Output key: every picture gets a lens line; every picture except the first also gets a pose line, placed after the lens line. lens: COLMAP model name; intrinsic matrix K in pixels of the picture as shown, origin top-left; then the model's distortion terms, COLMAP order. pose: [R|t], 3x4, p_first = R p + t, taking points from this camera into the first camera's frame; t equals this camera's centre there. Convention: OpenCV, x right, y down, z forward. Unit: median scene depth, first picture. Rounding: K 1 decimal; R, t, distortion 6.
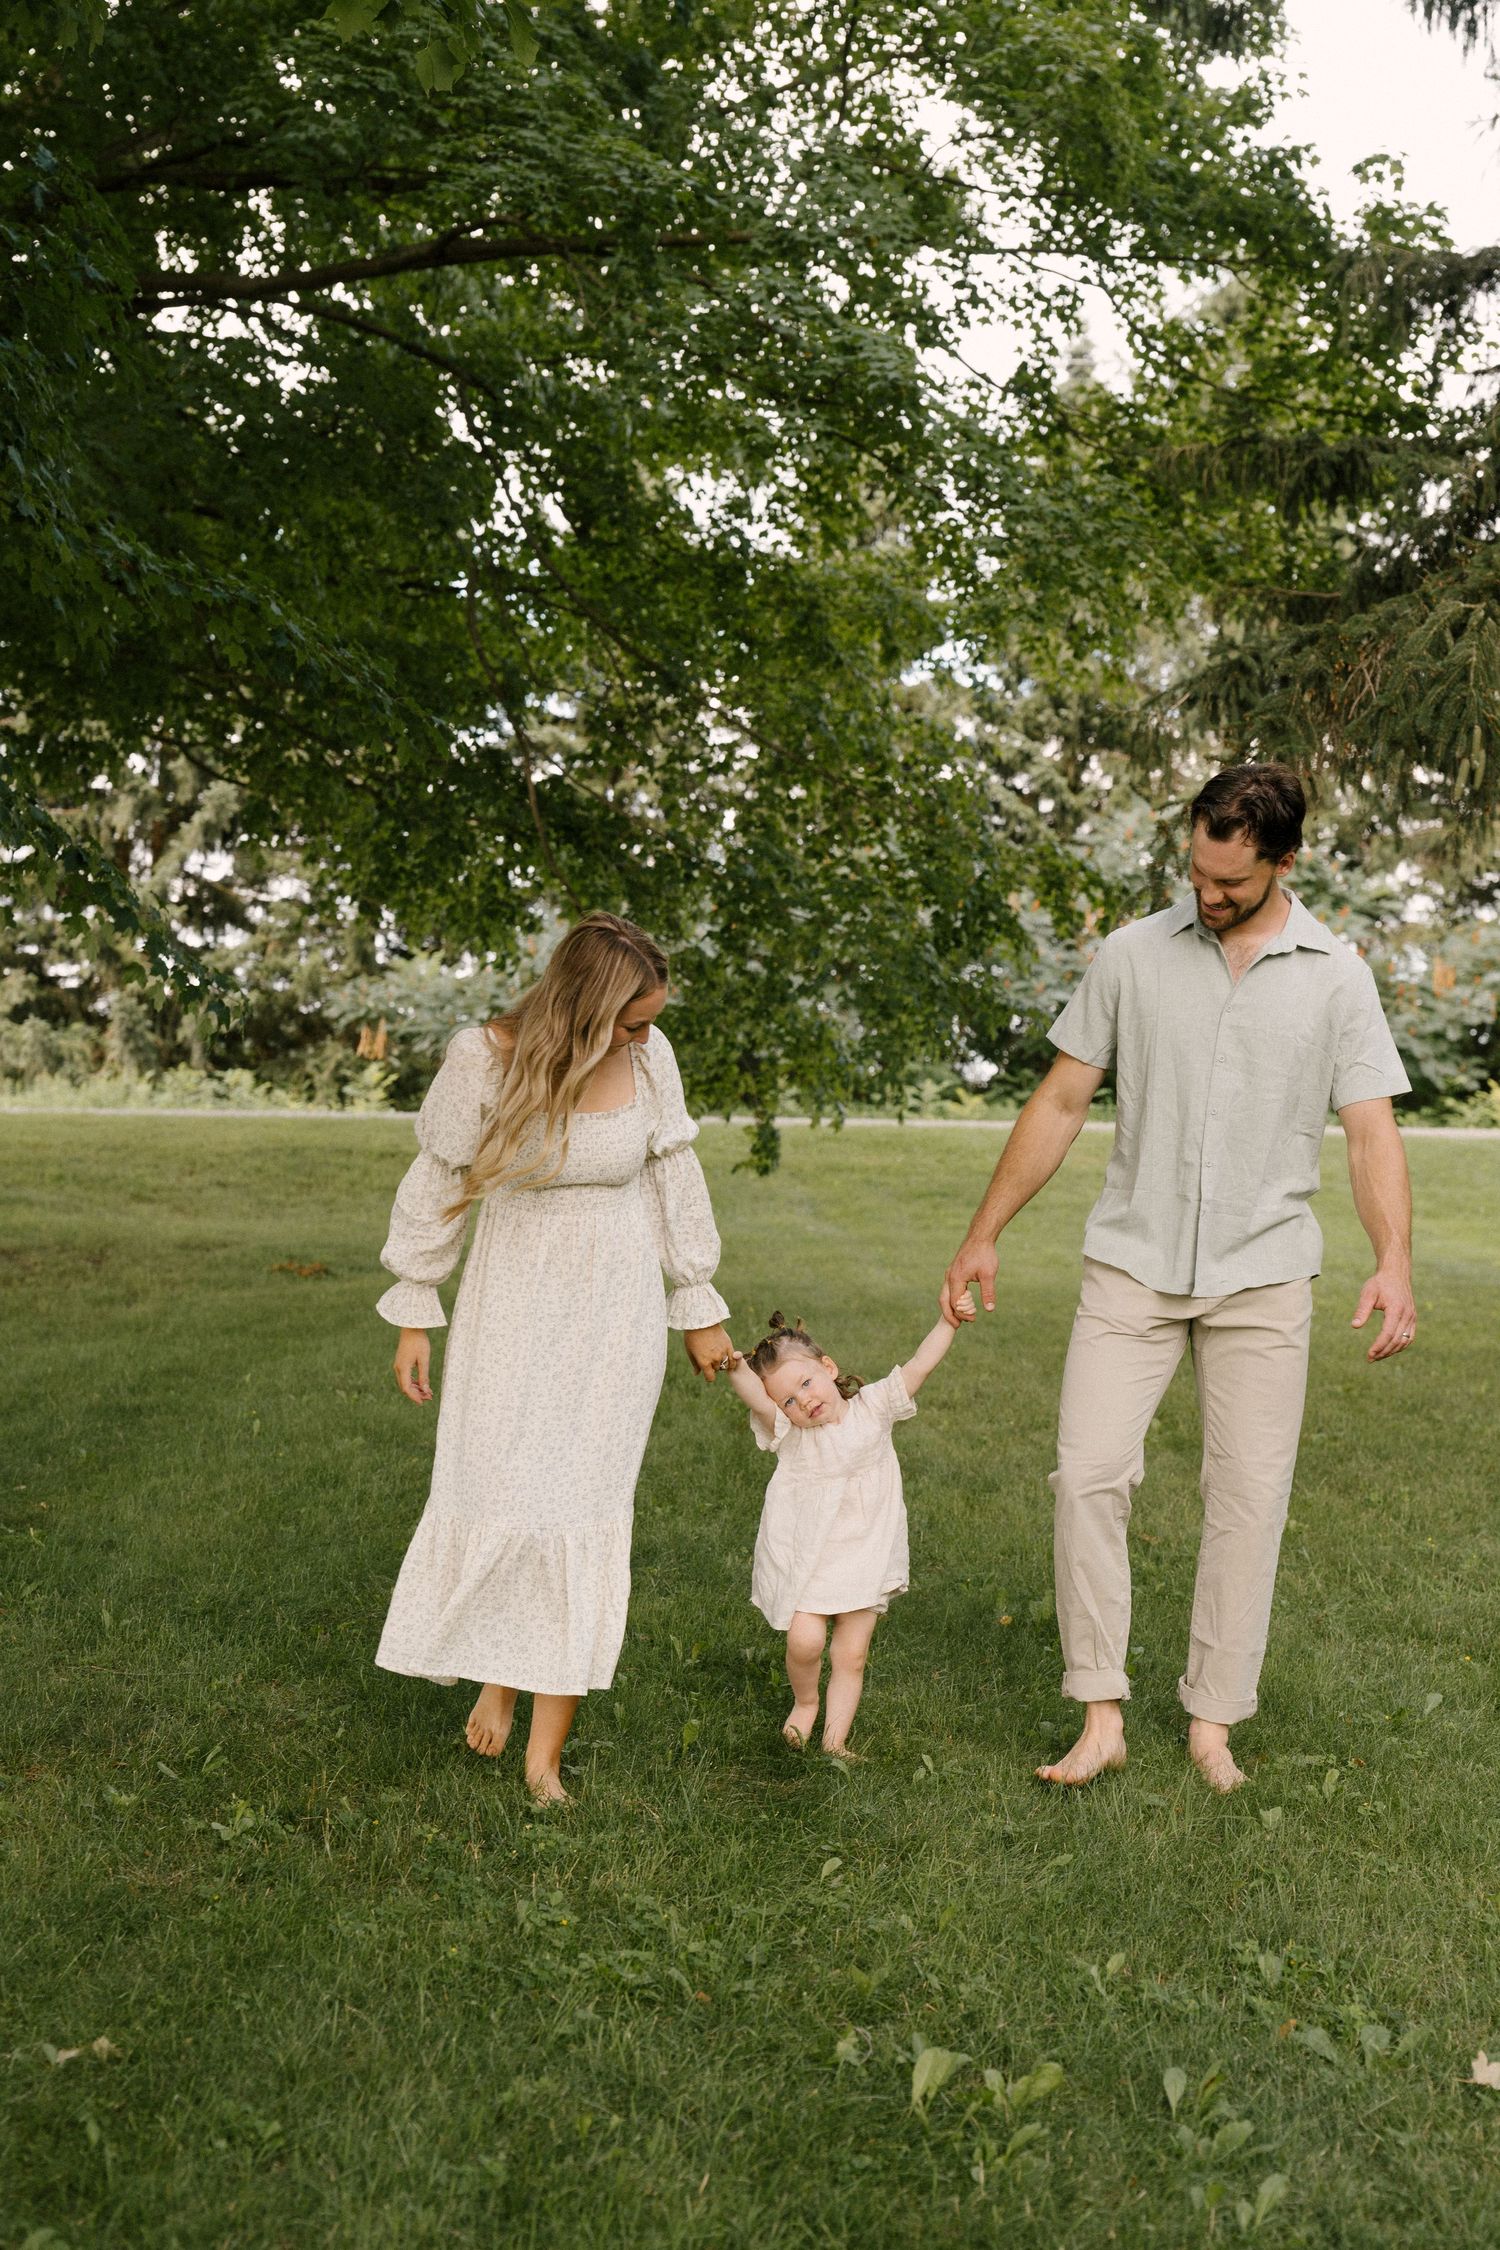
lens RADIAL K [[3123.7, 0, 734.3], [0, 3123.7, 1130.3], [0, 0, 1]] dist [0.025462, 0.000000]
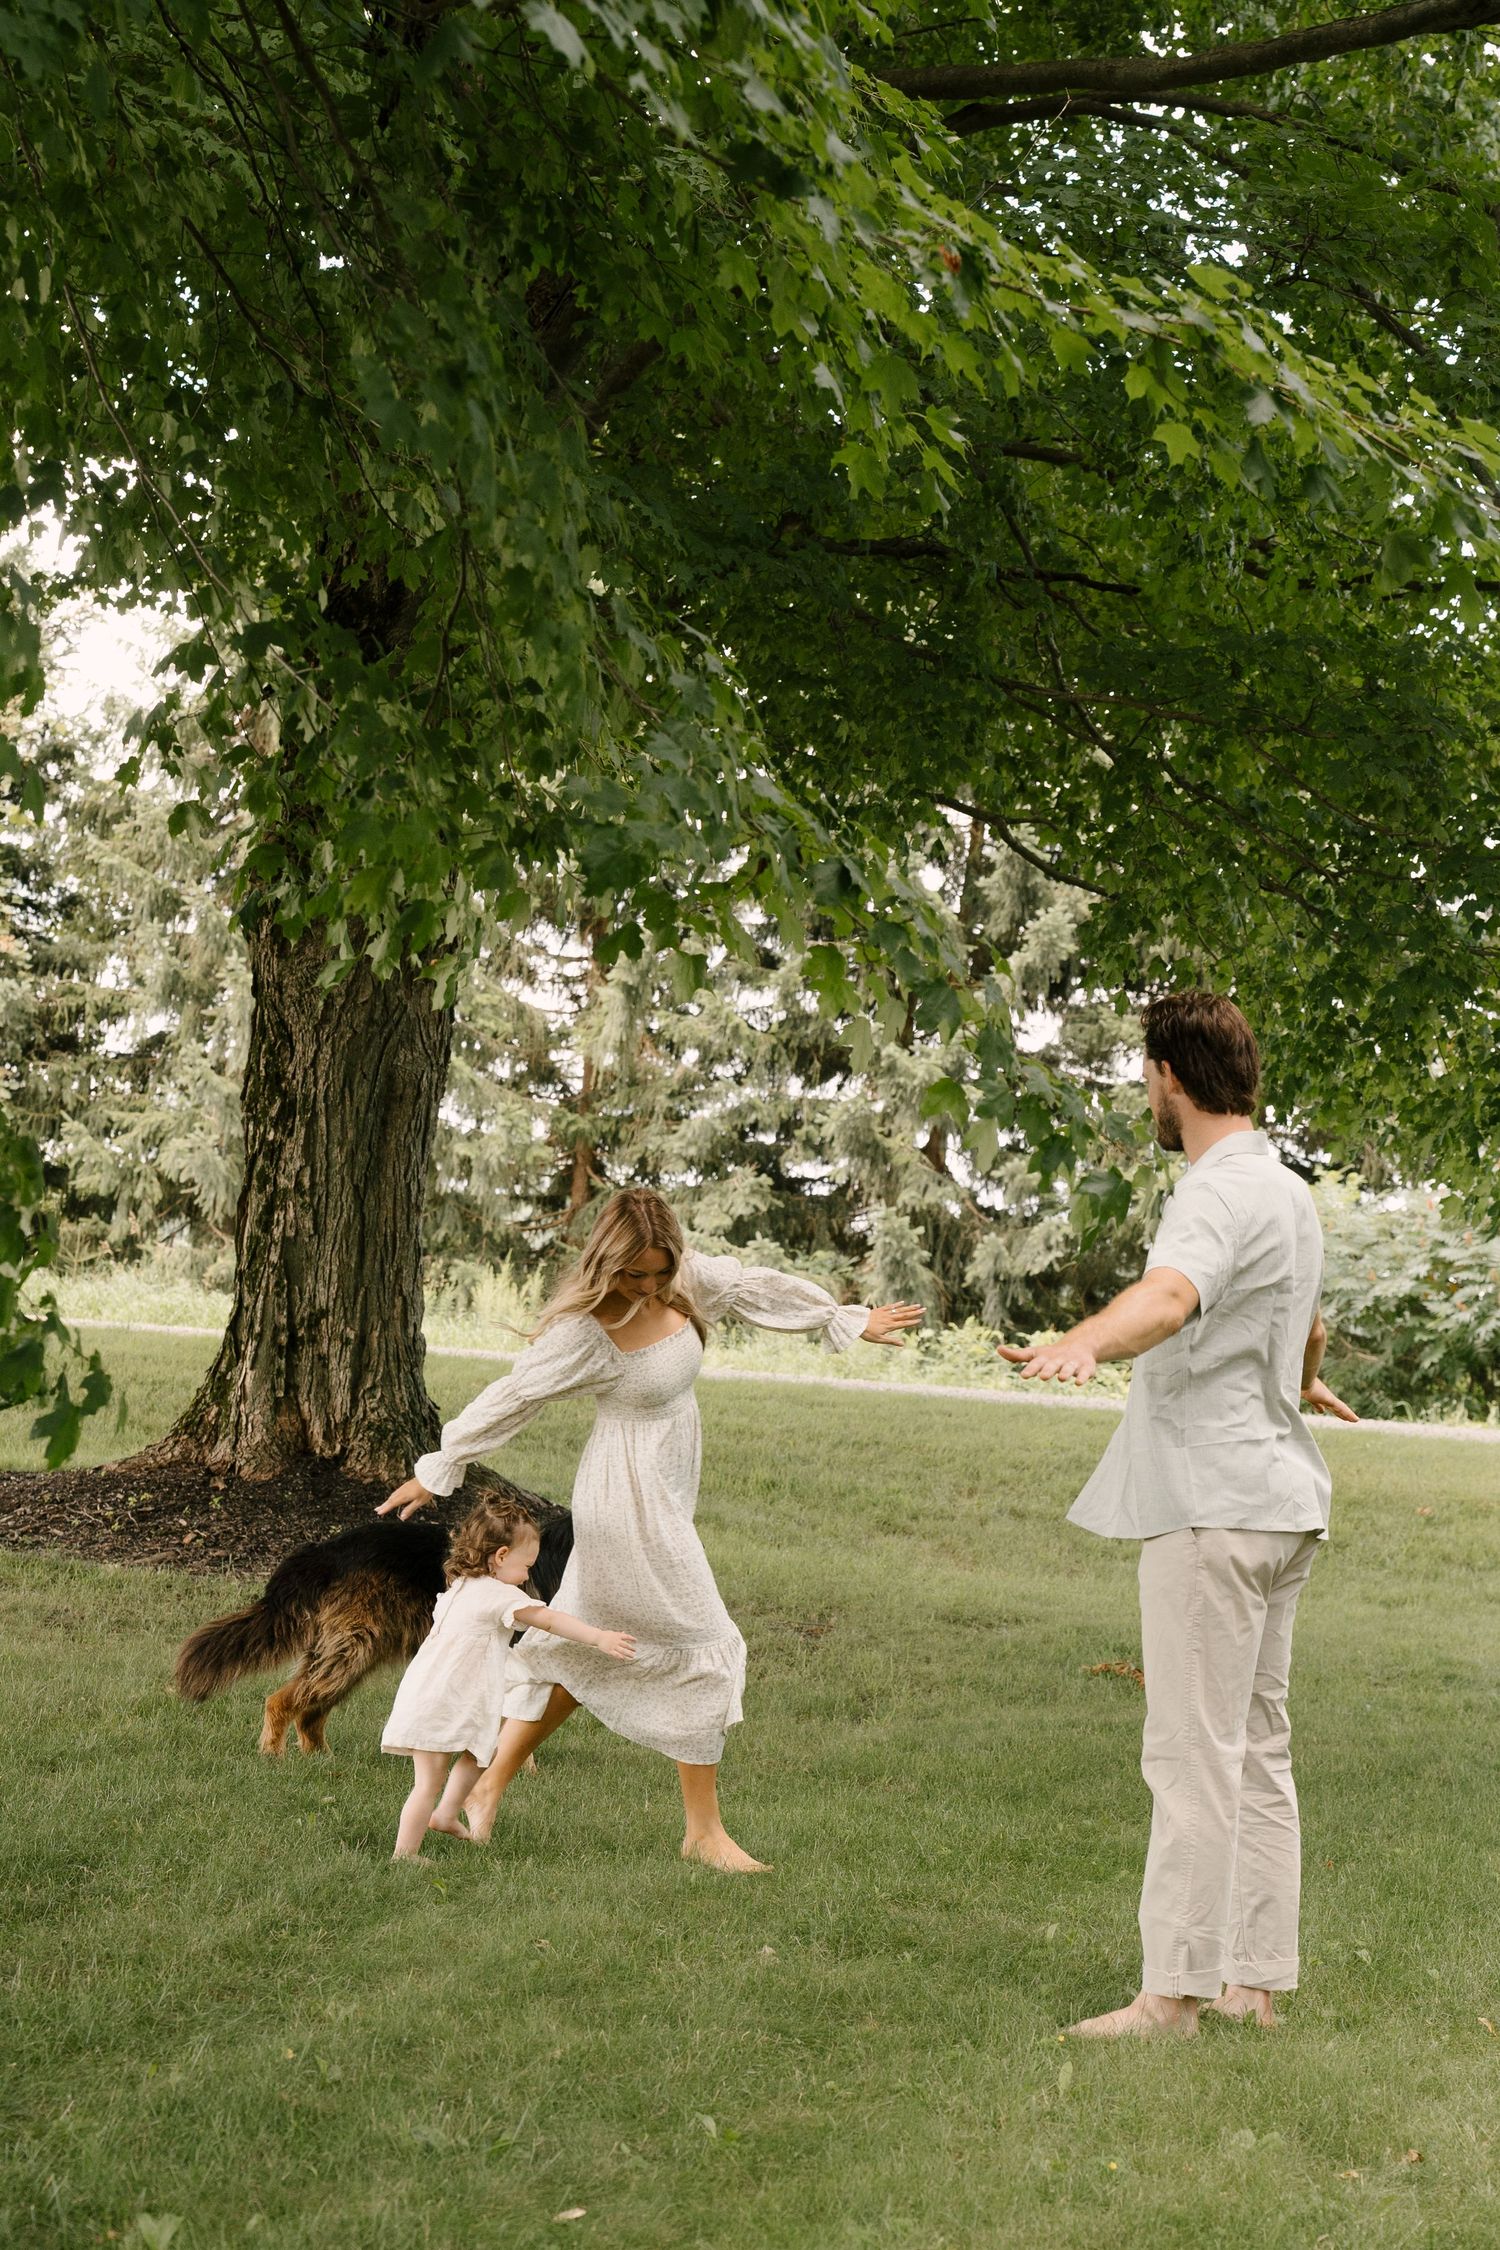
lens RADIAL K [[4219.1, 0, 749.6], [0, 4219.1, 1128.8], [0, 0, 1]] dist [-0.045864, 0.000000]
pose [[0.972417, 0.051108, -0.227582, -0.025881], [-0.066442, 0.995971, -0.060231, -0.005566], [0.223586, 0.073691, 0.971894, 0.149014]]
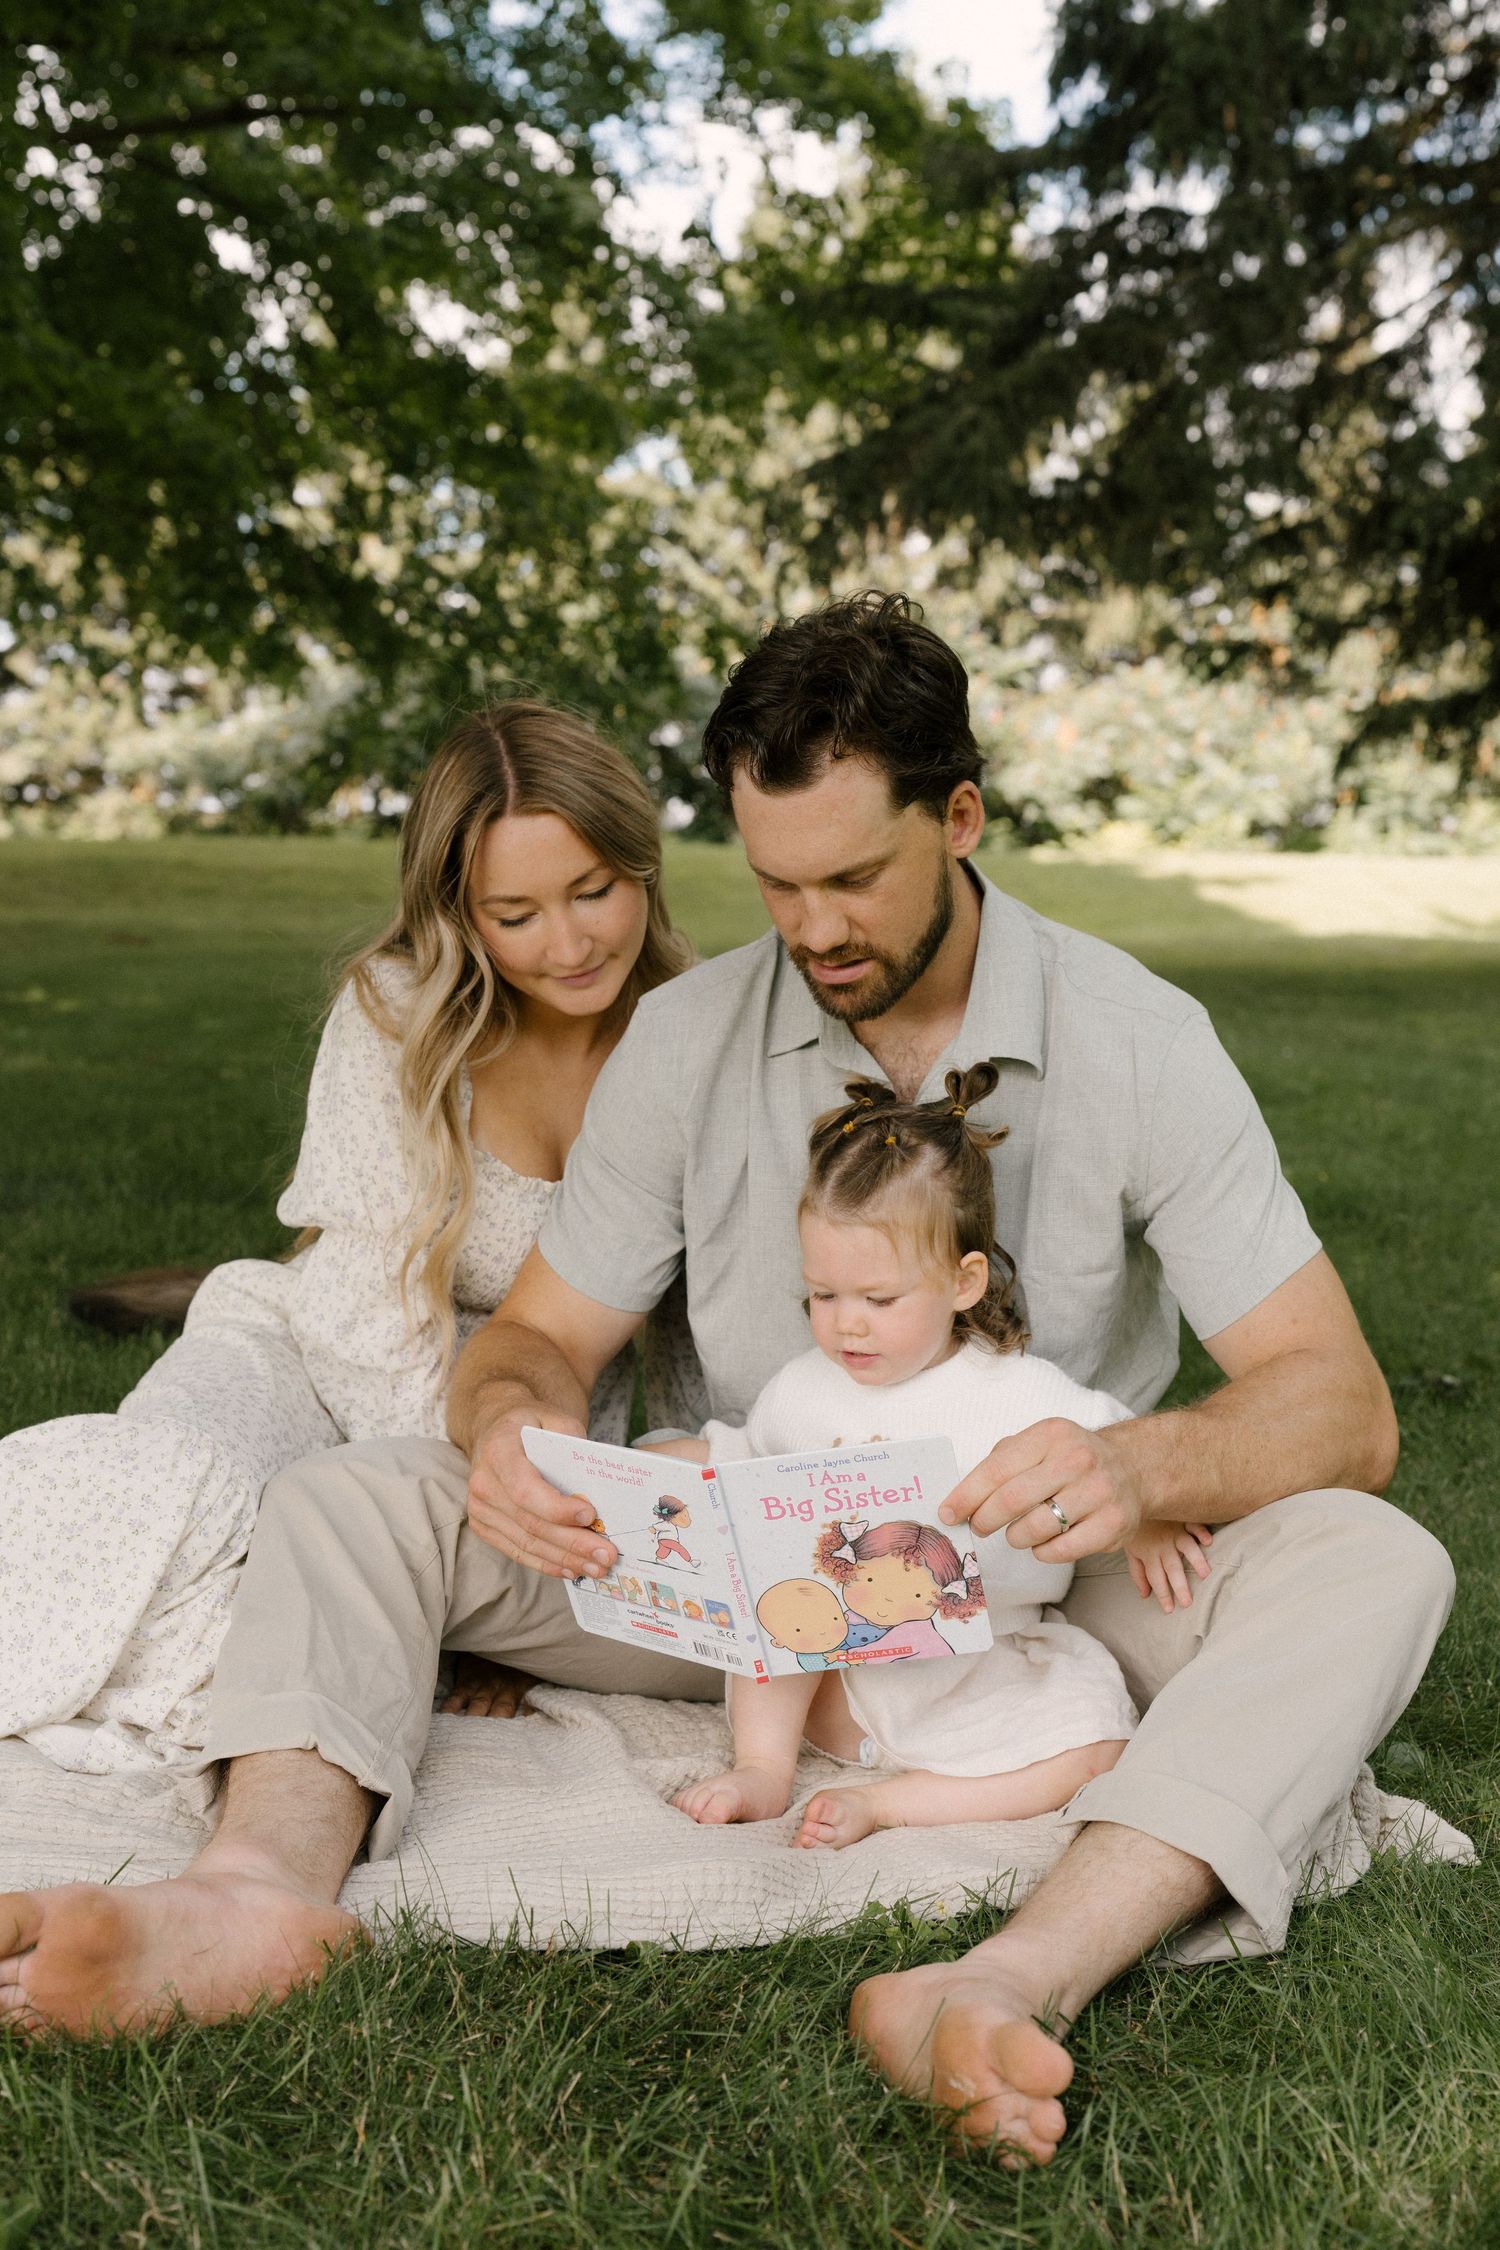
lens RADIAL K [[2952.6, 0, 753.6], [0, 2952.6, 1124.2], [0, 0, 1]] dist [0.026402, 0.000000]
pose [[0.994964, -0.011941, 0.099523, -0.005984], [0.004907, 0.997491, 0.070630, 0.029835], [-0.100116, -0.069786, 0.992525, -0.171927]]
